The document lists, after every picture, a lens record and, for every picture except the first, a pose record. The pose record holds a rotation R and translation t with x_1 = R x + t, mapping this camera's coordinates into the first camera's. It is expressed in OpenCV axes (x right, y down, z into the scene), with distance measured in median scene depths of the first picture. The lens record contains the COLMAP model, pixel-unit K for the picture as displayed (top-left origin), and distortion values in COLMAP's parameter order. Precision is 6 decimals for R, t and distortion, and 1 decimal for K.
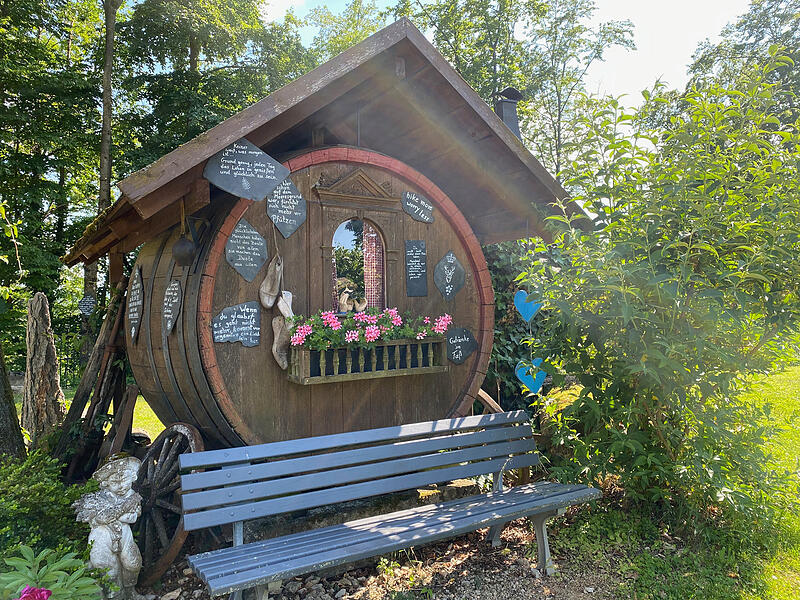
lens RADIAL K [[651.5, 0, 400.1], [0, 651.5, 300.4], [0, 0, 1]] dist [0.011474, 0.001465]
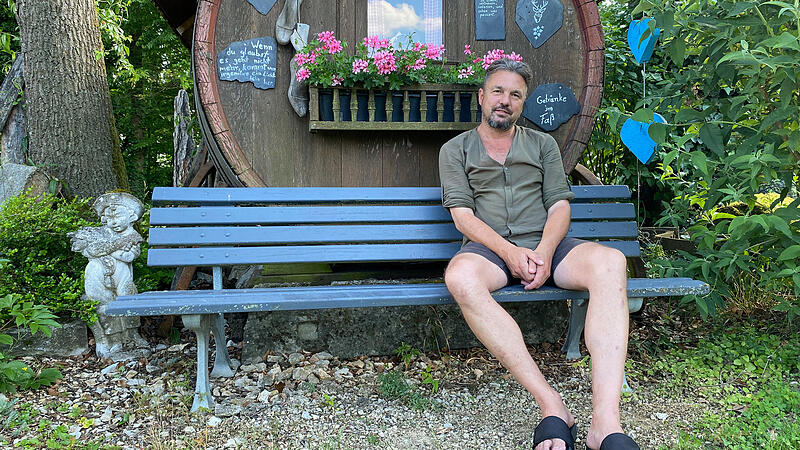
lens RADIAL K [[620.5, 0, 399.8], [0, 620.5, 225.2], [0, 0, 1]] dist [0.092354, 0.000211]
pose [[0.901161, 0.033443, -0.432192, 0.310917], [-0.009459, 0.998299, 0.057525, 0.205401], [0.433381, -0.047751, 0.899945, 0.305628]]
